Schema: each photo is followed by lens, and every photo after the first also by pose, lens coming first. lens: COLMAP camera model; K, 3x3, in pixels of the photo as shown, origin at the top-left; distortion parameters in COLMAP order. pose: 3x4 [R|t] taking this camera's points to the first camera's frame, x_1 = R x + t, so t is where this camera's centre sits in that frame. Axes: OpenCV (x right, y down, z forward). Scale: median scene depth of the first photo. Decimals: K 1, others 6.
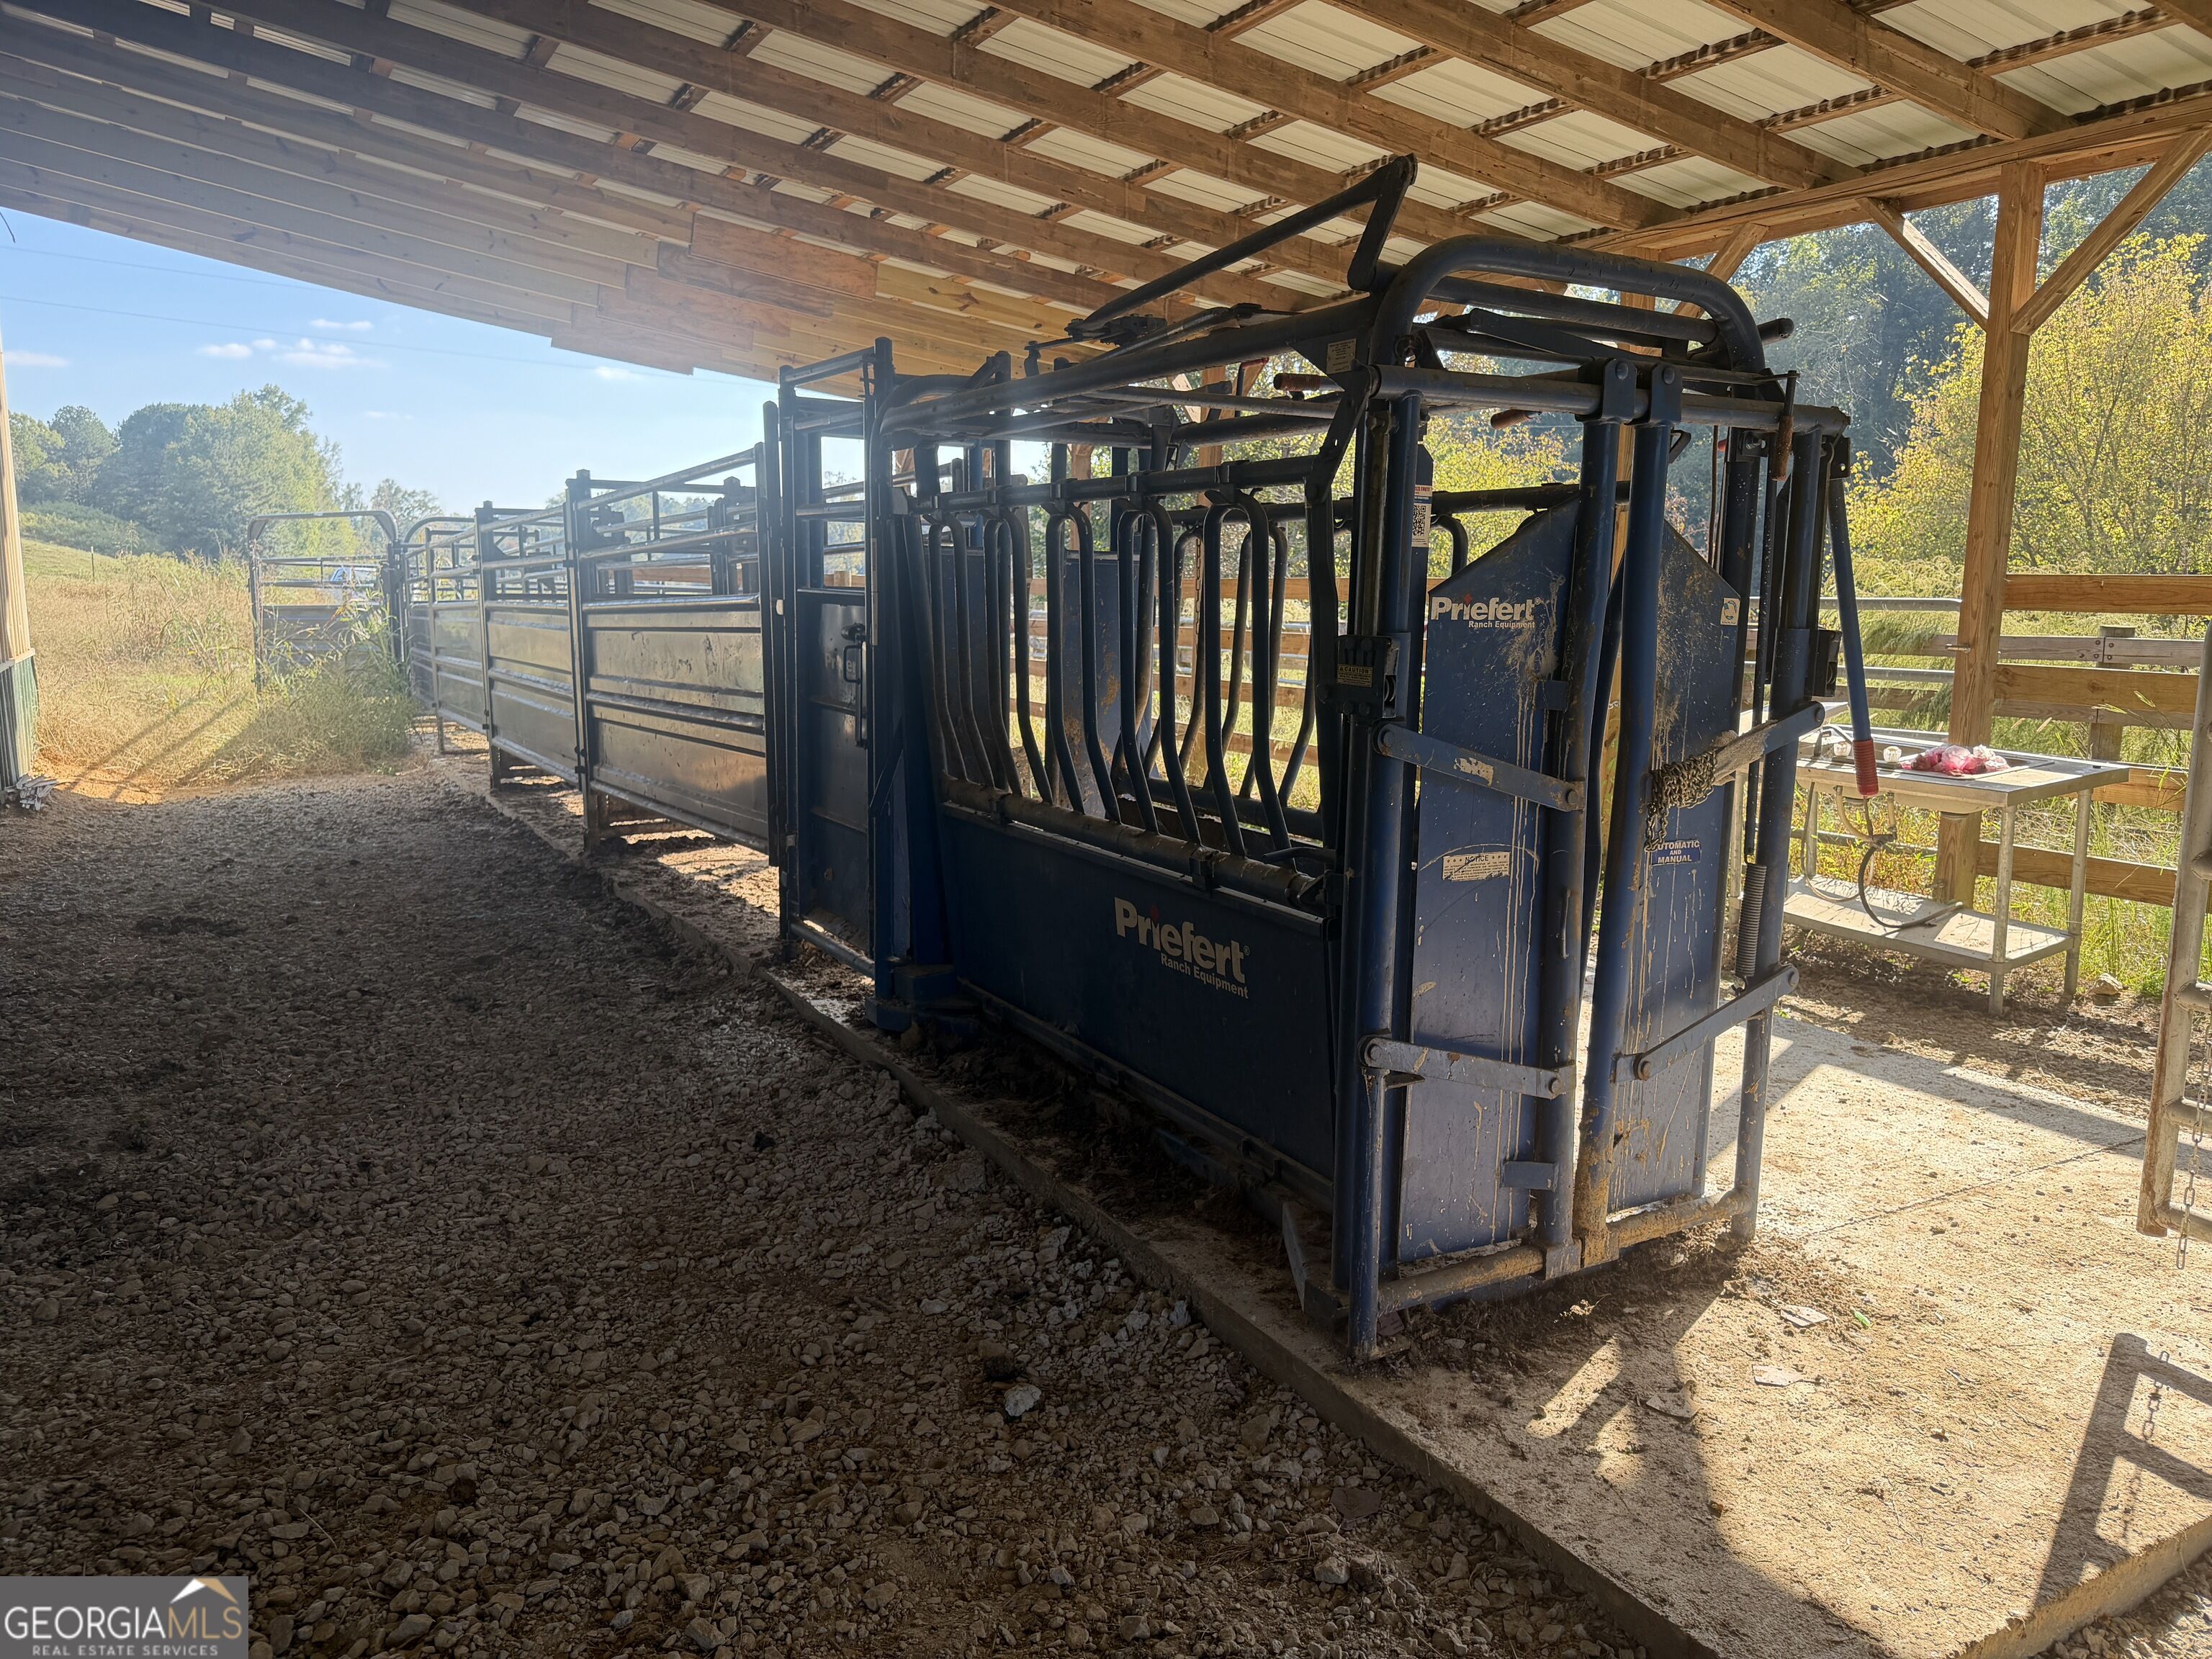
lens RADIAL K [[1521.9, 0, 1088.1], [0, 1521.9, 813.8], [0, 0, 1]] dist [0.021015, -0.039055]
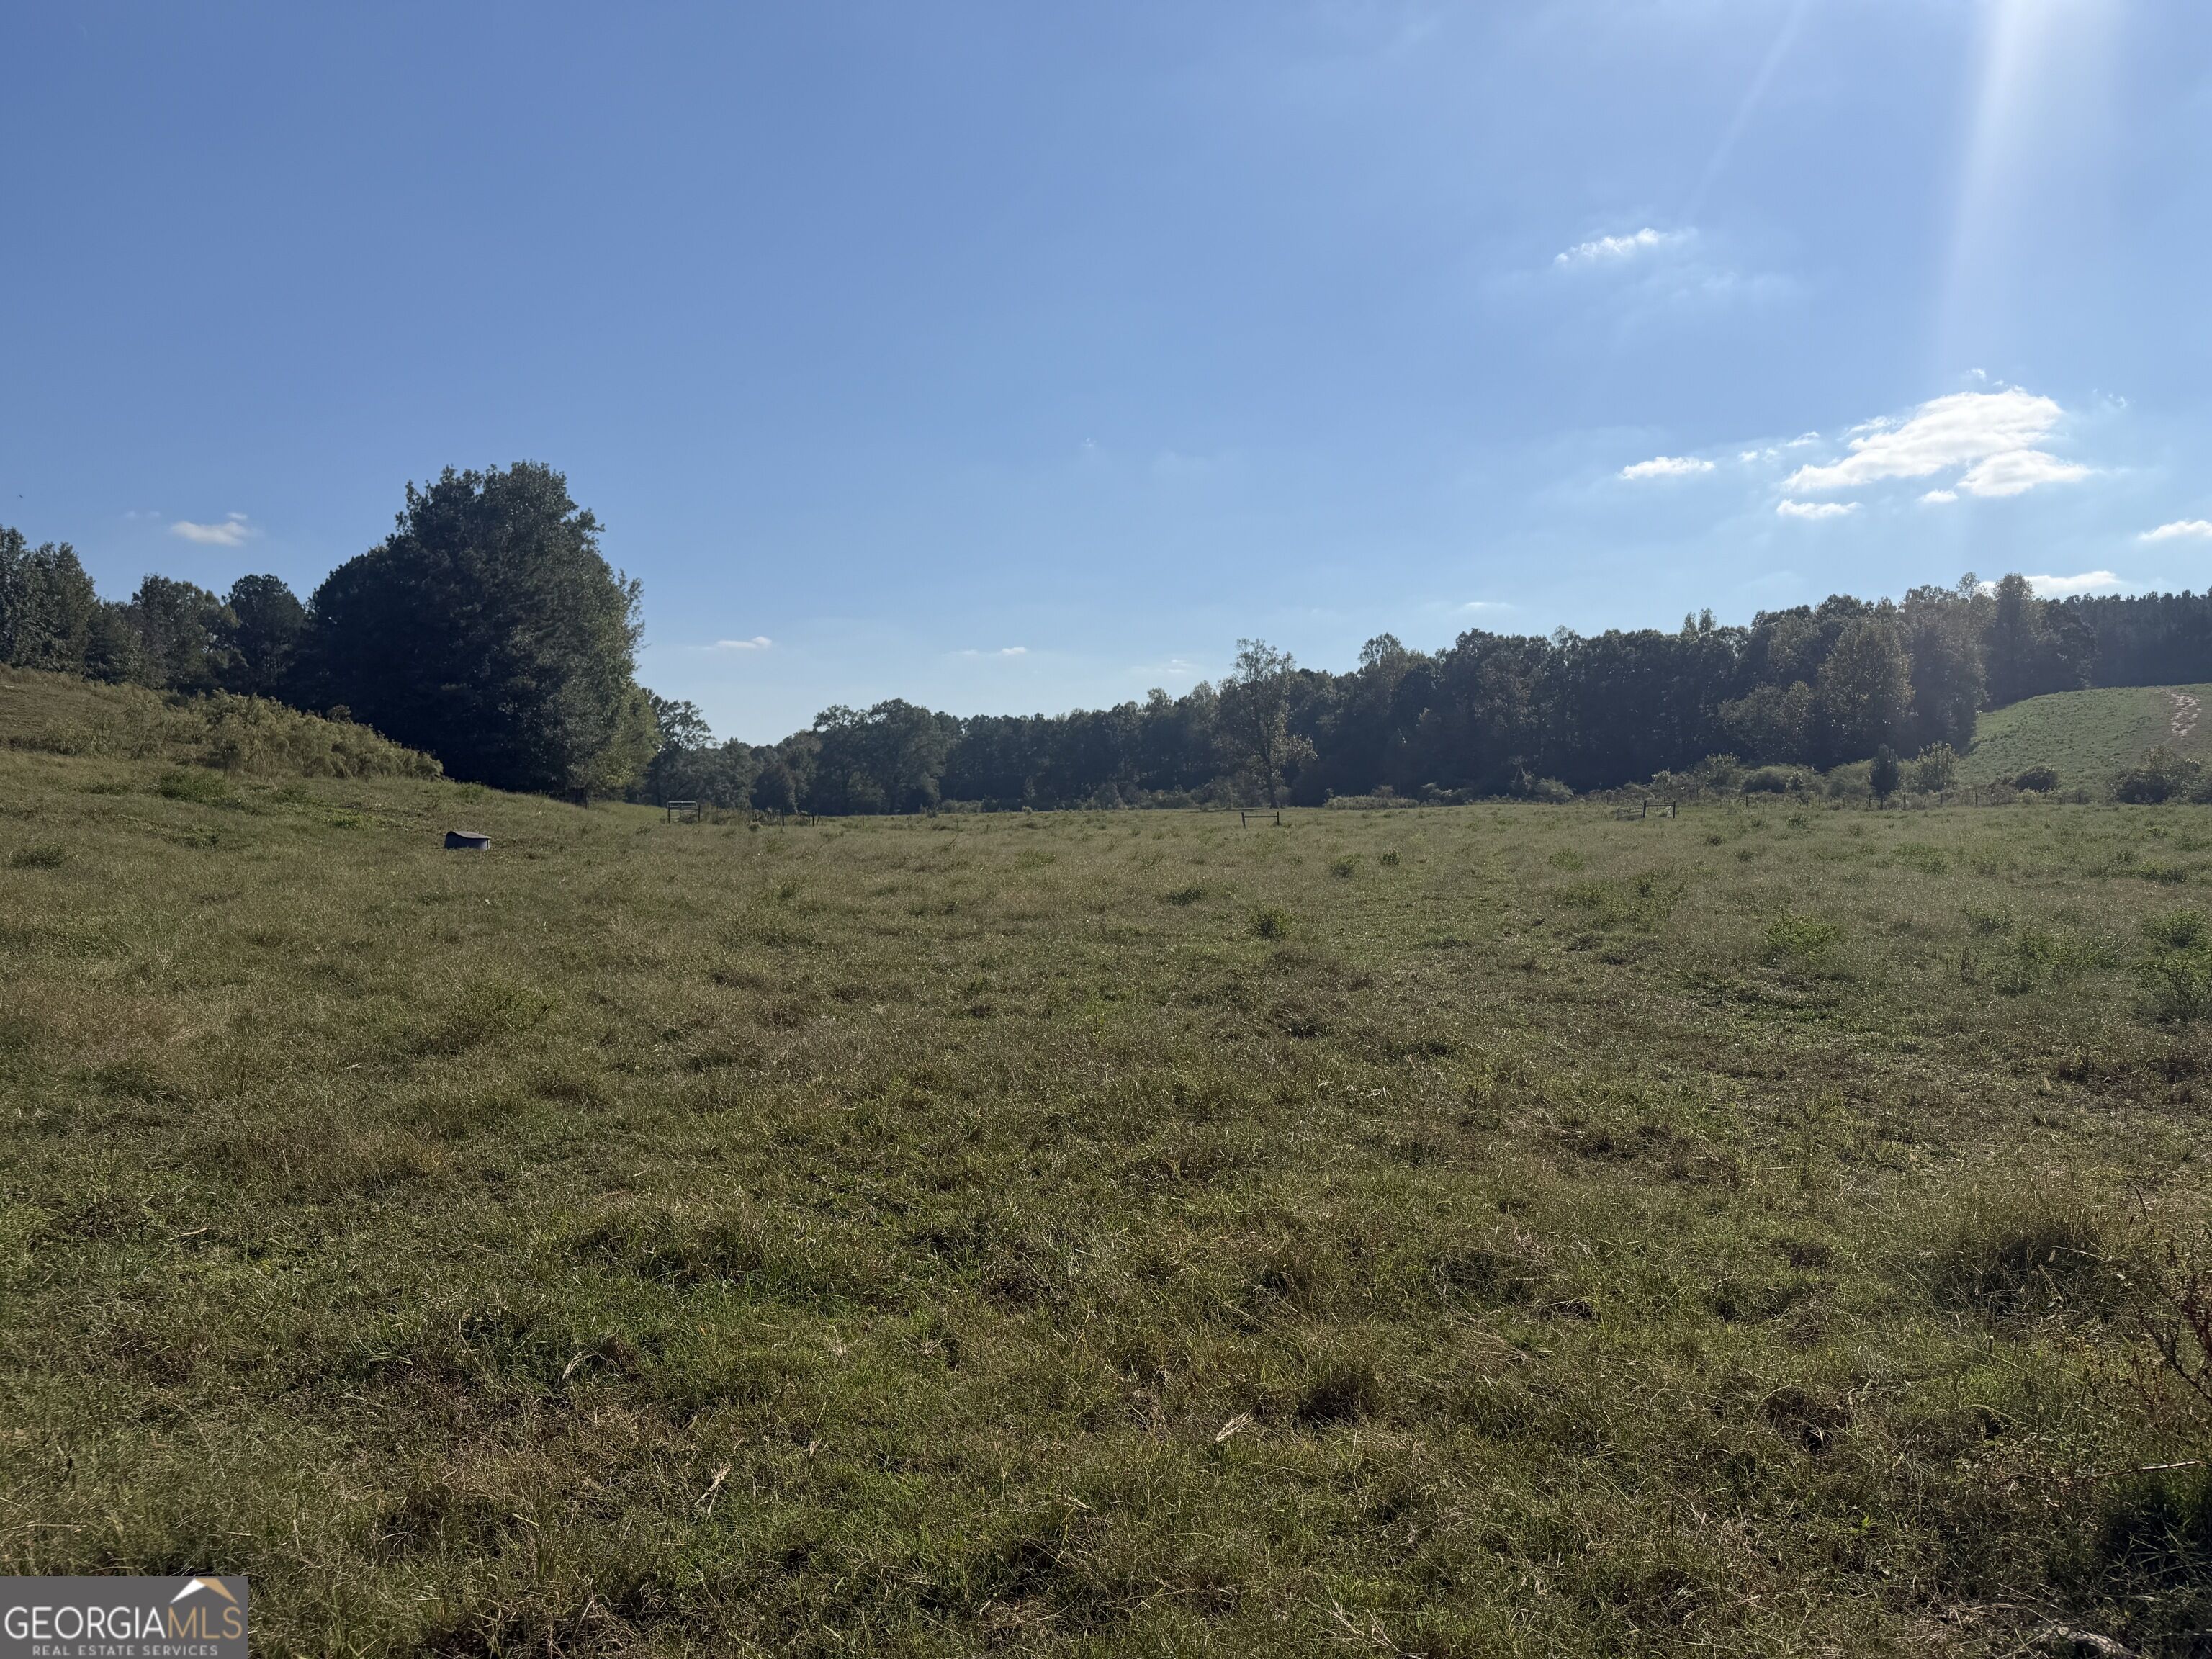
lens RADIAL K [[1521.9, 0, 1114.3], [0, 1521.9, 845.4], [0, 0, 1]] dist [0.021015, -0.039055]
pose [[0.995159, -0.027640, -0.094306, -0.247427], [0.015596, 0.991890, -0.126137, -0.055083], [0.097027, 0.124055, 0.987520, 0.425110]]
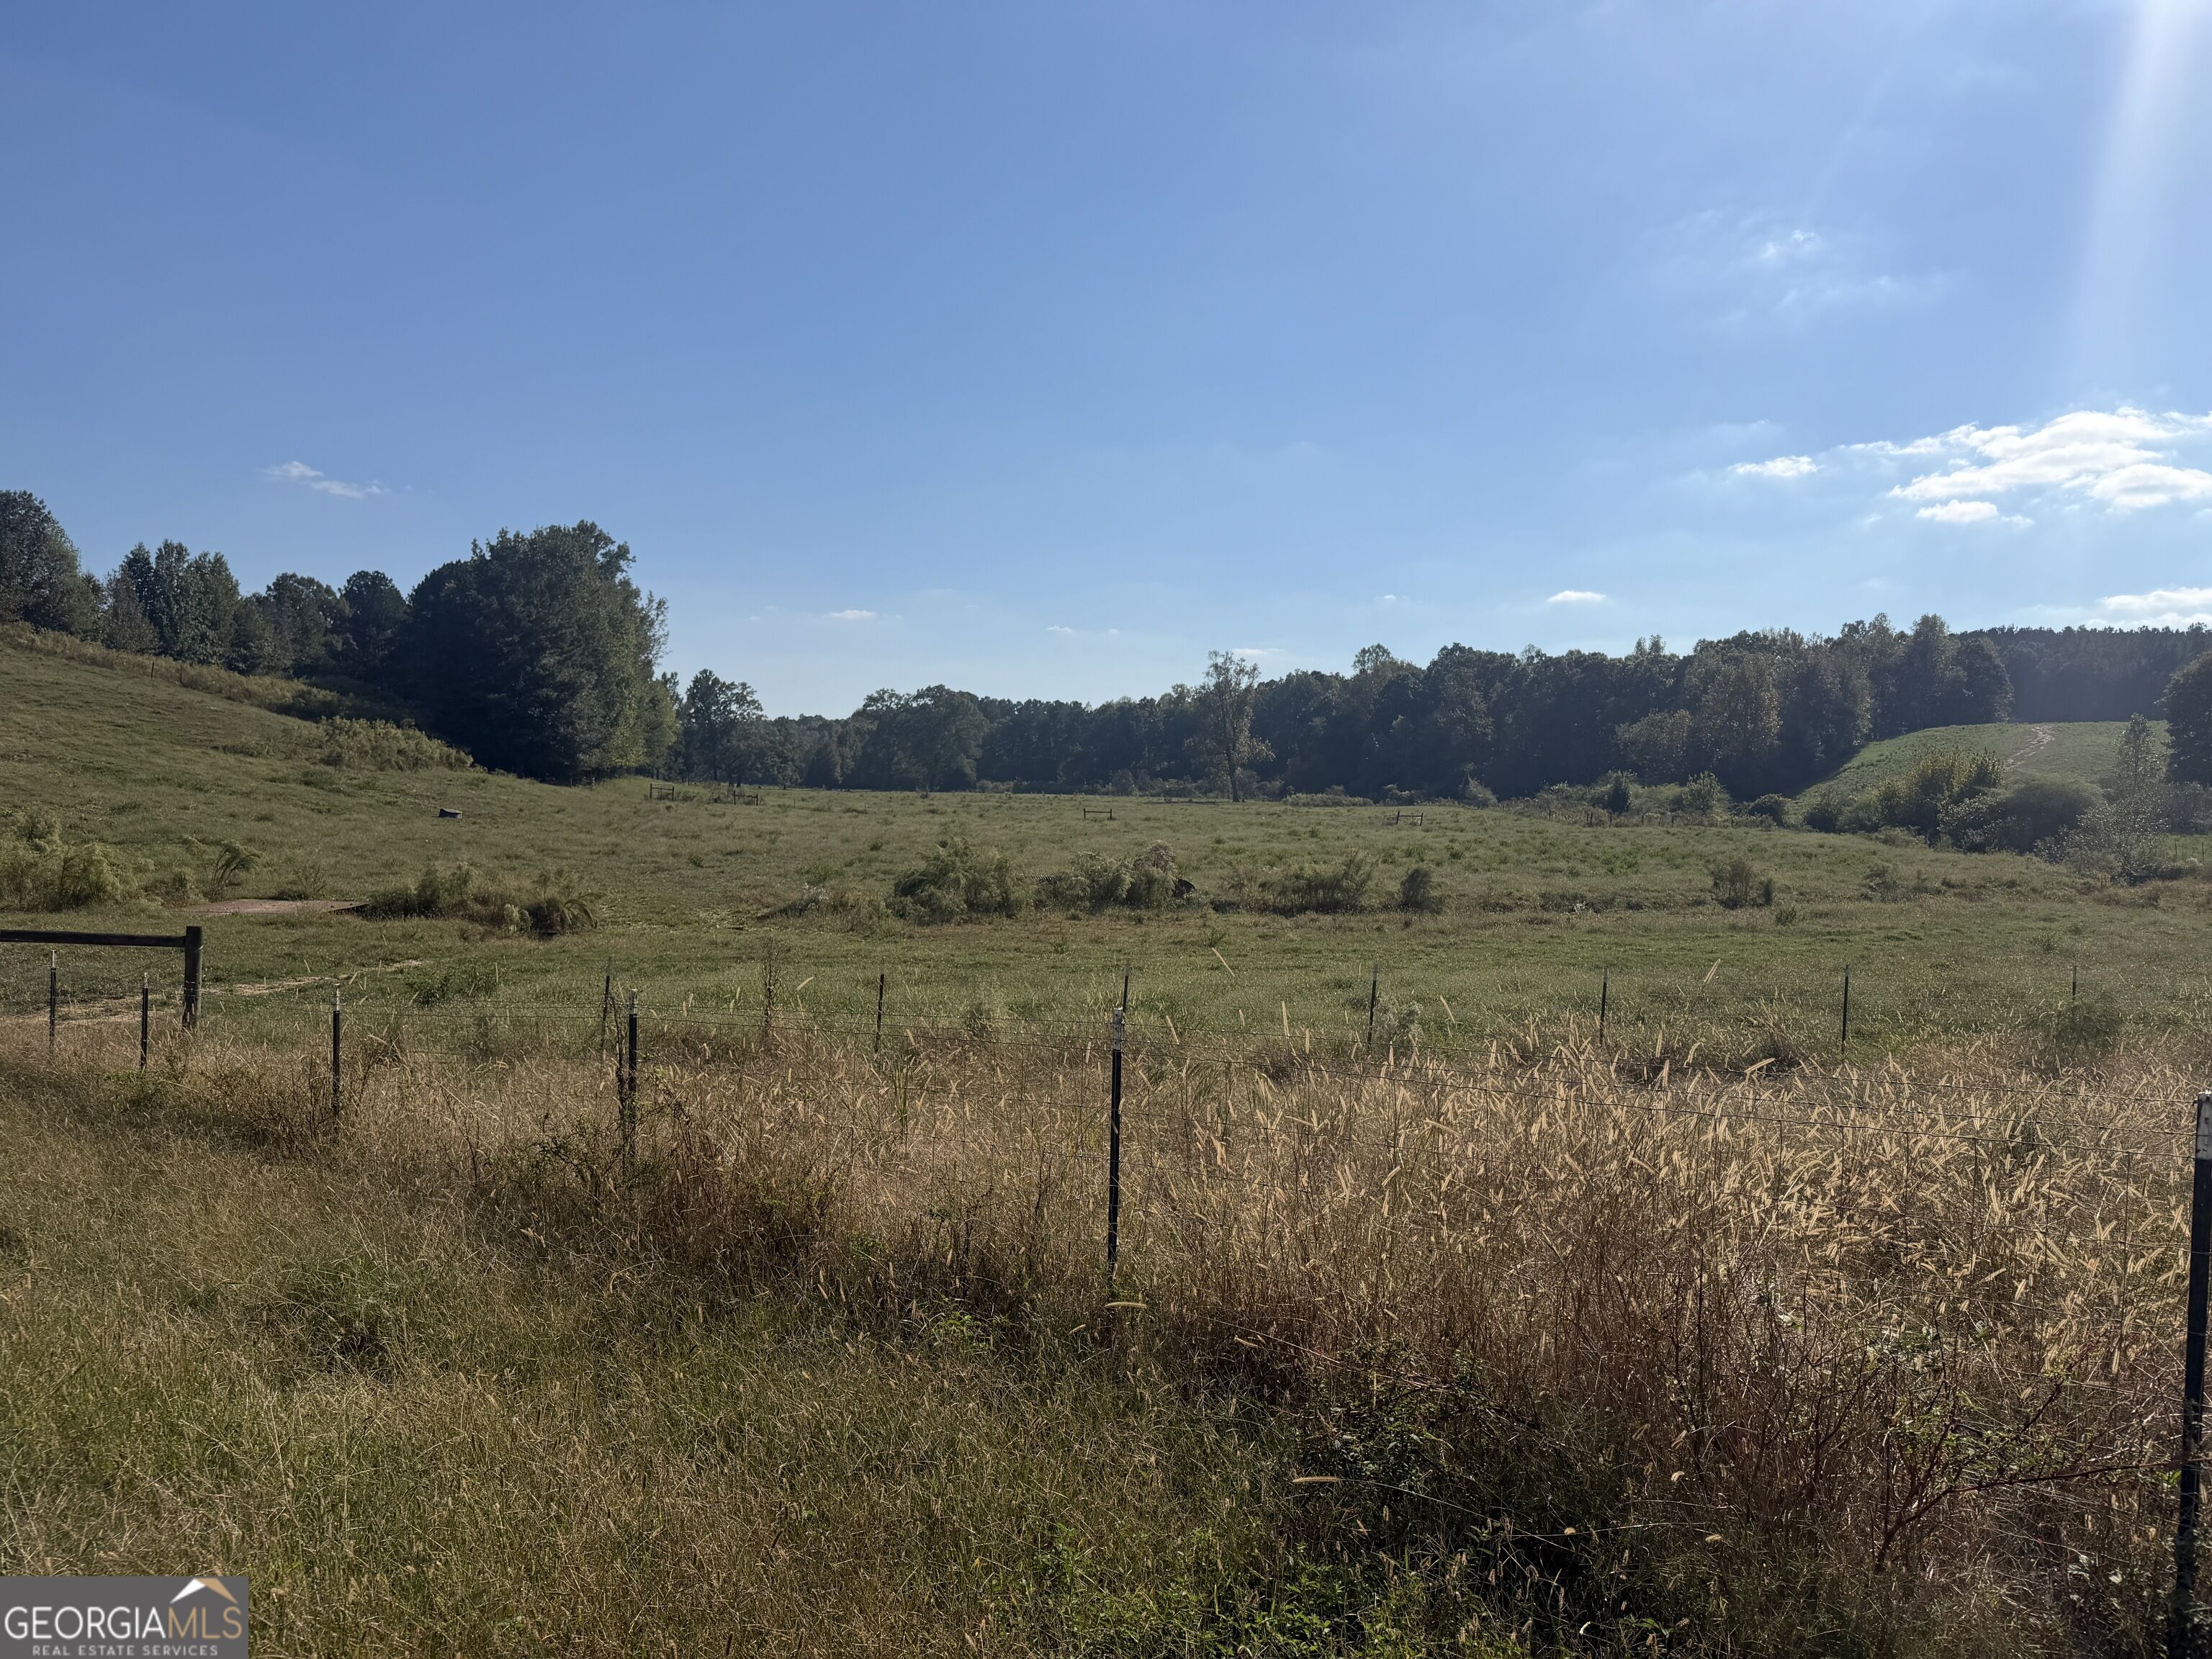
lens RADIAL K [[1521.9, 0, 1110.4], [0, 1521.9, 867.3], [0, 0, 1]] dist [0.021015, -0.039055]
pose [[0.988253, 0.018091, -0.151754, -0.151210], [-0.033396, 0.994535, -0.098919, -0.039604], [0.149135, 0.102825, 0.983456, 0.292336]]
